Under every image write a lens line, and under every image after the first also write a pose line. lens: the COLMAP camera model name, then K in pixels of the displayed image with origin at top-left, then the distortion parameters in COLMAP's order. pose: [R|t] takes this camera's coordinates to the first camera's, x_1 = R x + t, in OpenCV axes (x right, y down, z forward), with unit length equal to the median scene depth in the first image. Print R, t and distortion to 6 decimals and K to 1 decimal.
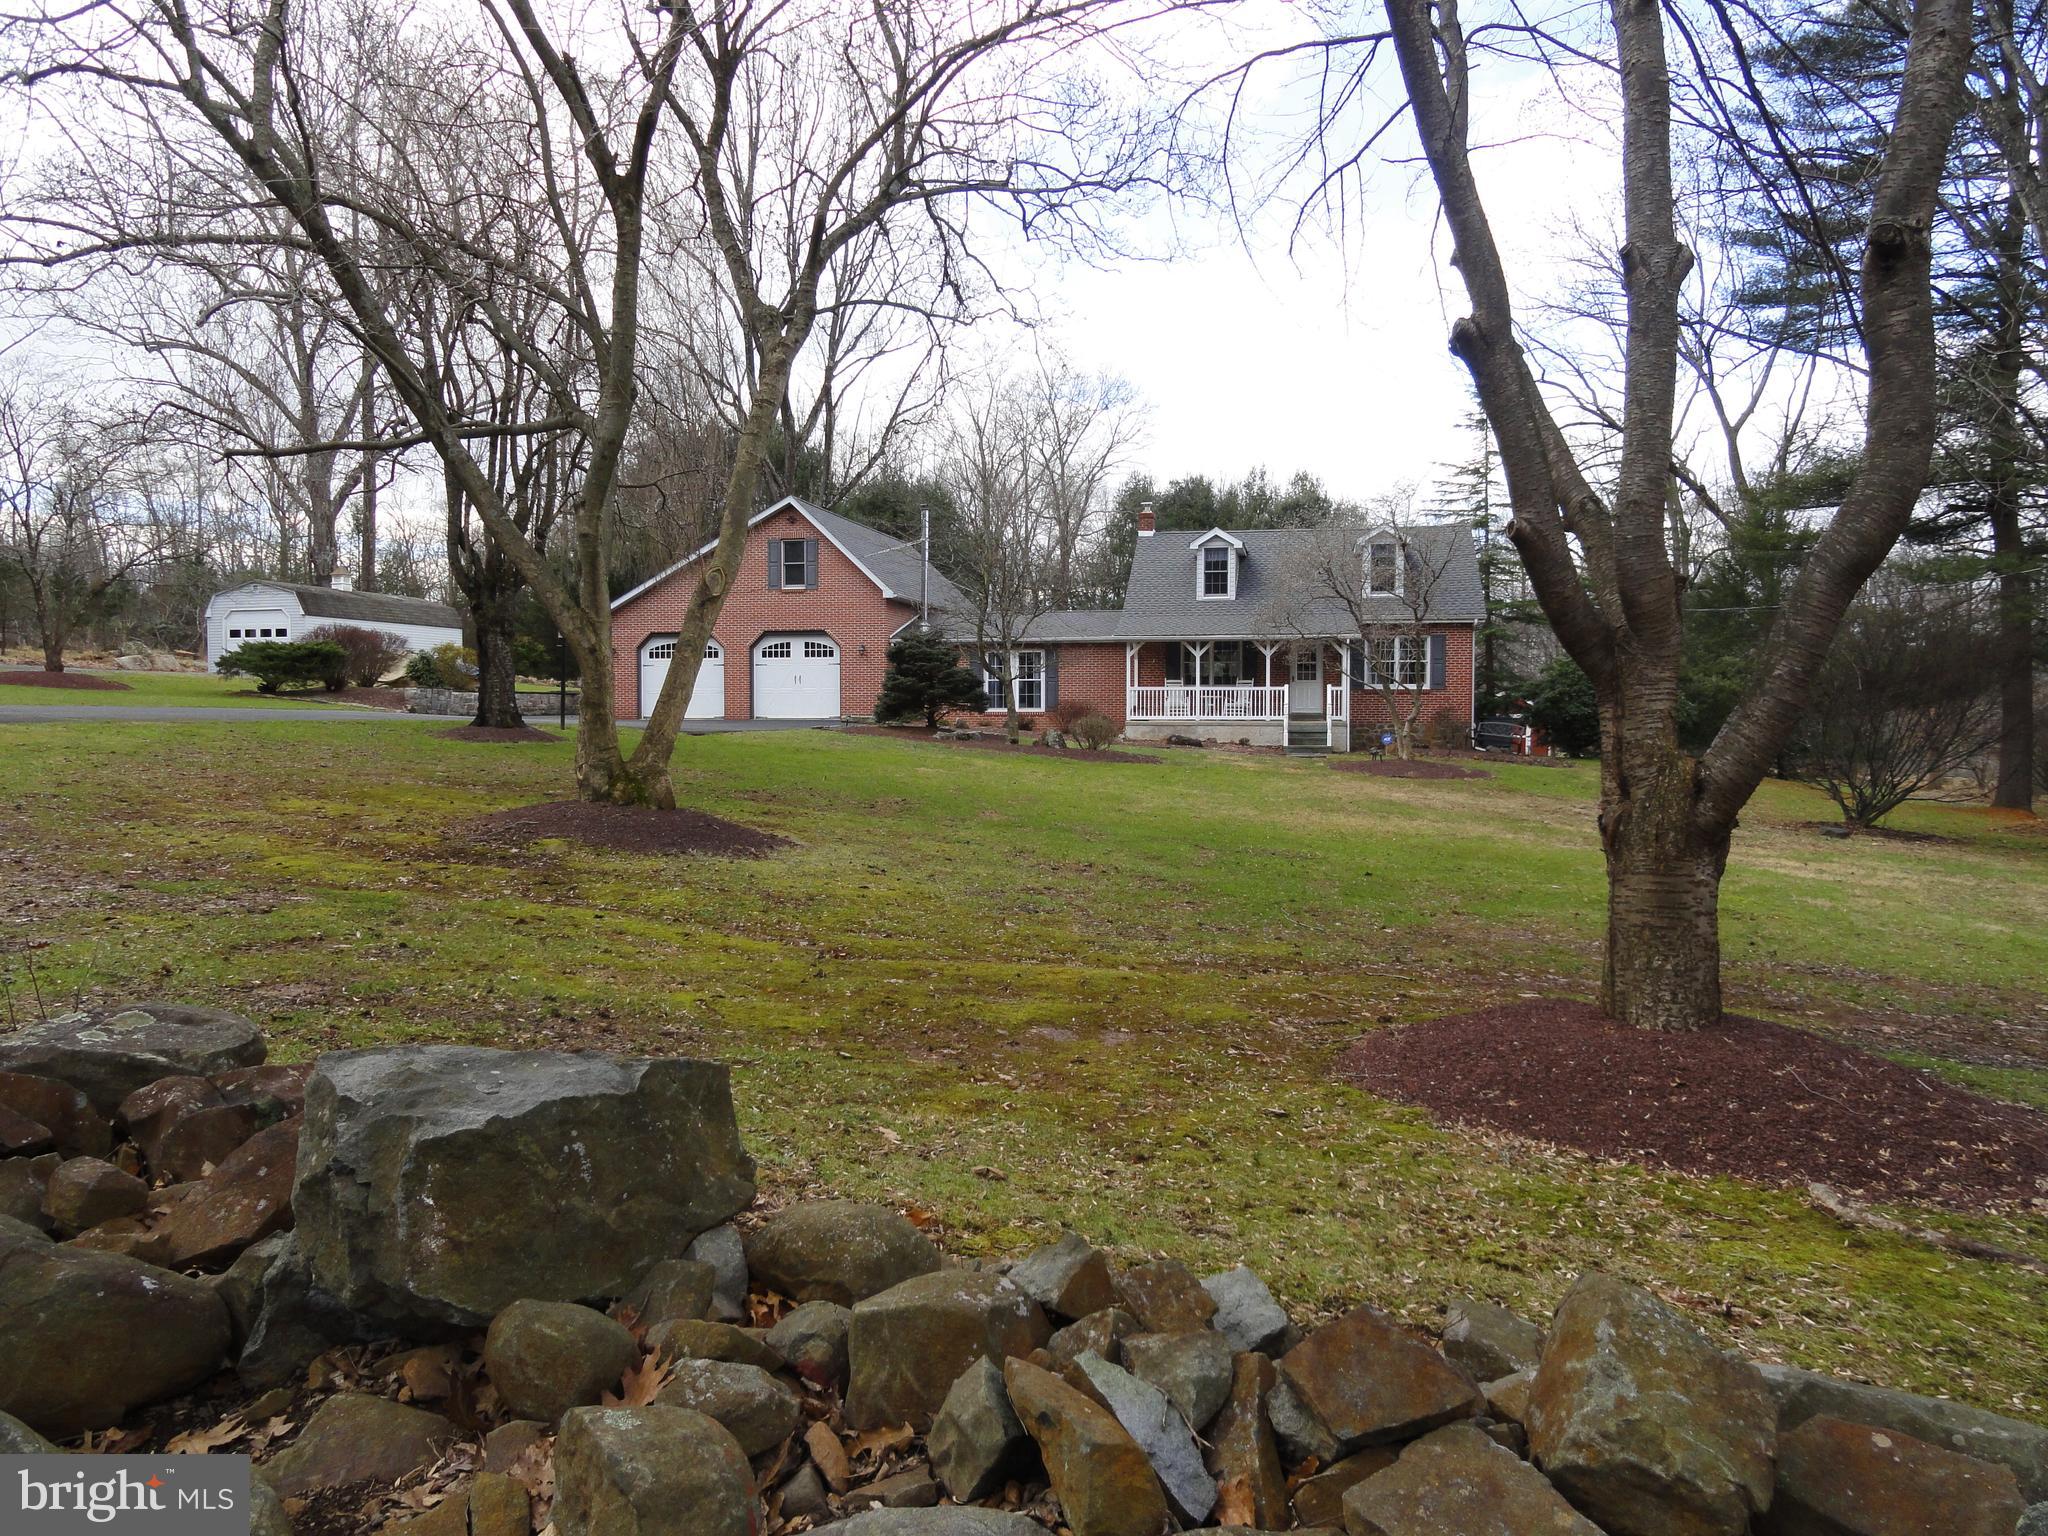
lens RADIAL K [[1430.0, 0, 1034.7], [0, 1430.0, 773.9], [0, 0, 1]] dist [0.000659, 0.002020]
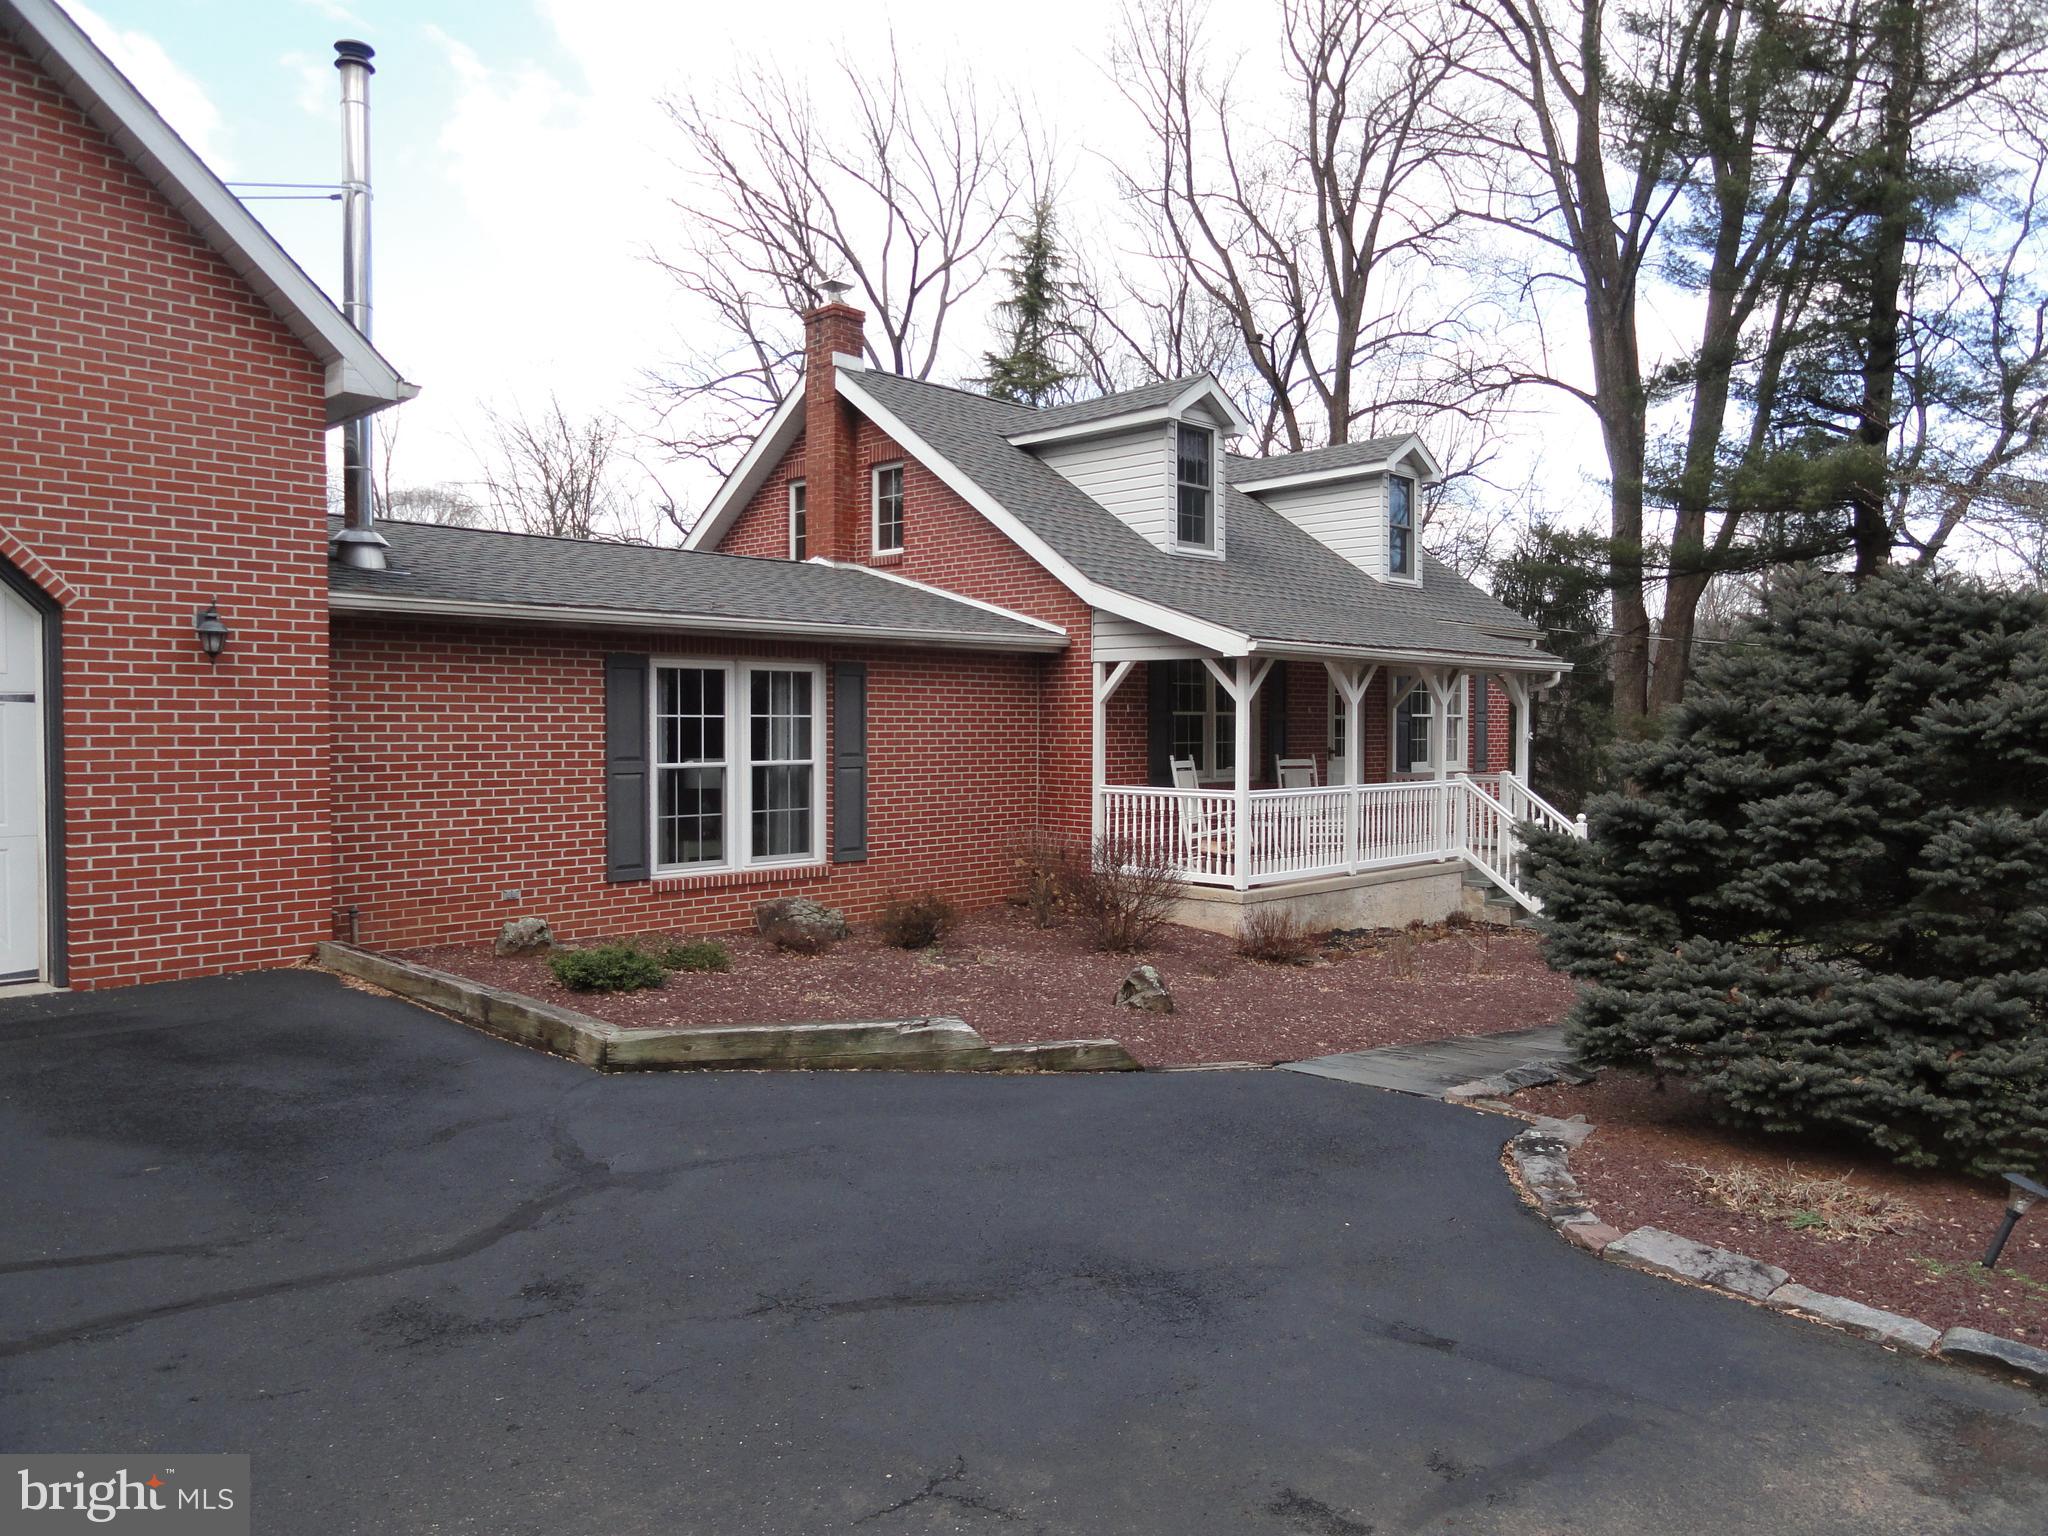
lens RADIAL K [[1430.0, 0, 1017.7], [0, 1430.0, 766.9], [0, 0, 1]] dist [0.000659, 0.002020]
pose [[0.552640, -0.023624, 0.833085, -0.223181], [0.040392, 0.999183, 0.001539, -0.062536], [-0.832440, 0.032800, 0.553143, 0.784701]]
